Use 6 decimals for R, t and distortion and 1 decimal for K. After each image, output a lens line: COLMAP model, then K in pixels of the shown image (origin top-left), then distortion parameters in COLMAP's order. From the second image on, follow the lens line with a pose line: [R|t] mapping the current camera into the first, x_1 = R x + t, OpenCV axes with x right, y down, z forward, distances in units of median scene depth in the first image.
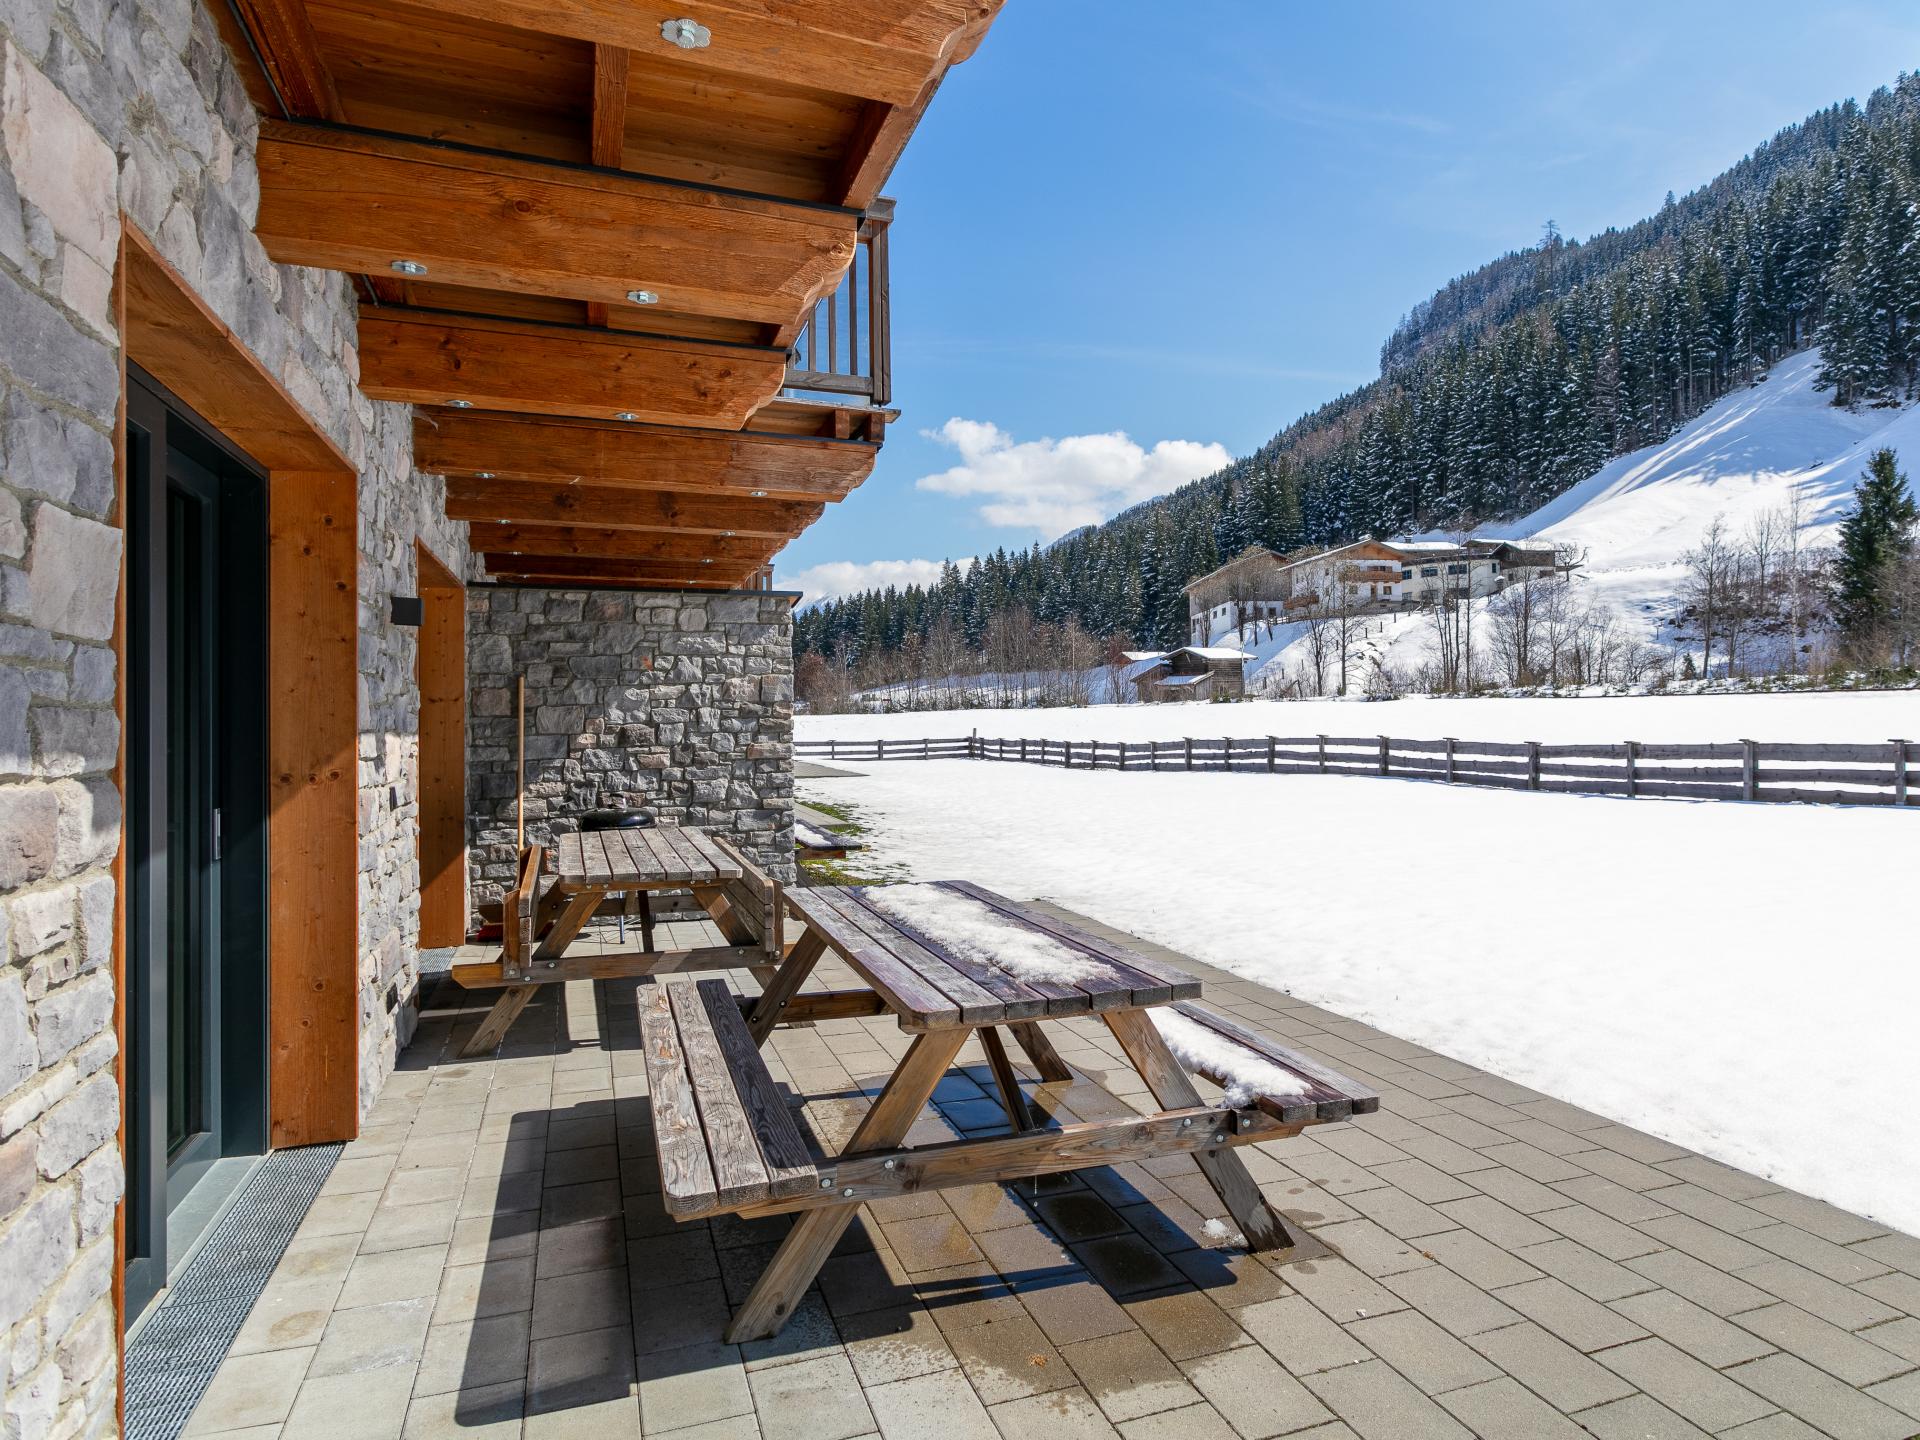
lens RADIAL K [[1110.6, 0, 965.6], [0, 1110.6, 713.6], [0, 0, 1]] dist [0.001484, -0.001305]
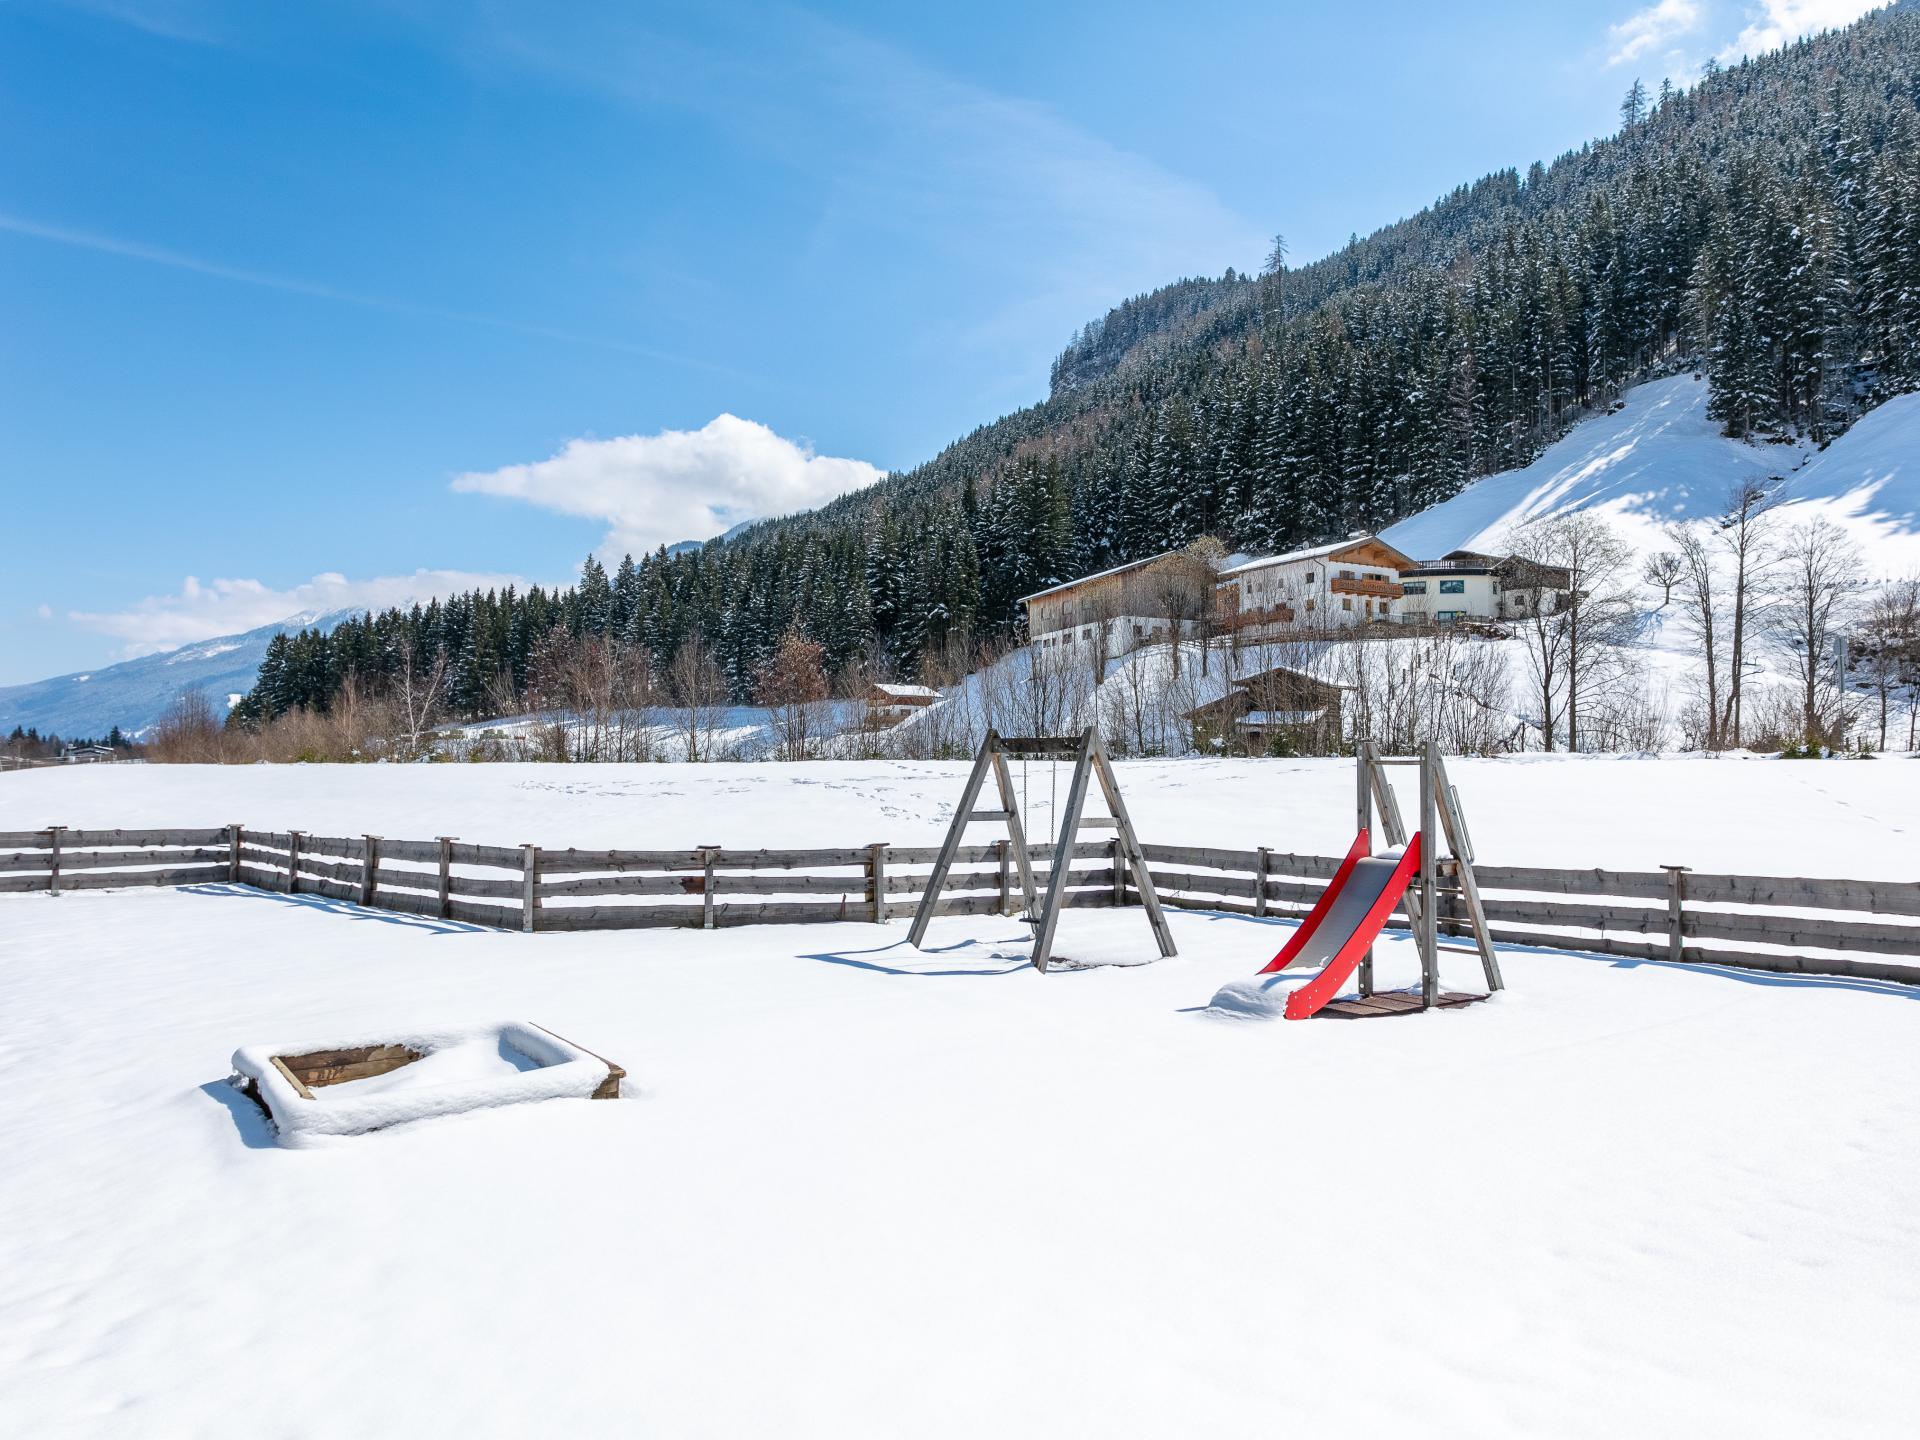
lens RADIAL K [[1309.8, 0, 955.2], [0, 1309.8, 724.4], [0, 0, 1]] dist [-0.013697, 0.002357]
pose [[0.953952, 0.031037, 0.298348, -0.074839], [-0.022235, 0.999213, -0.032854, 0.000770], [-0.299133, 0.024707, 0.953892, 0.128133]]
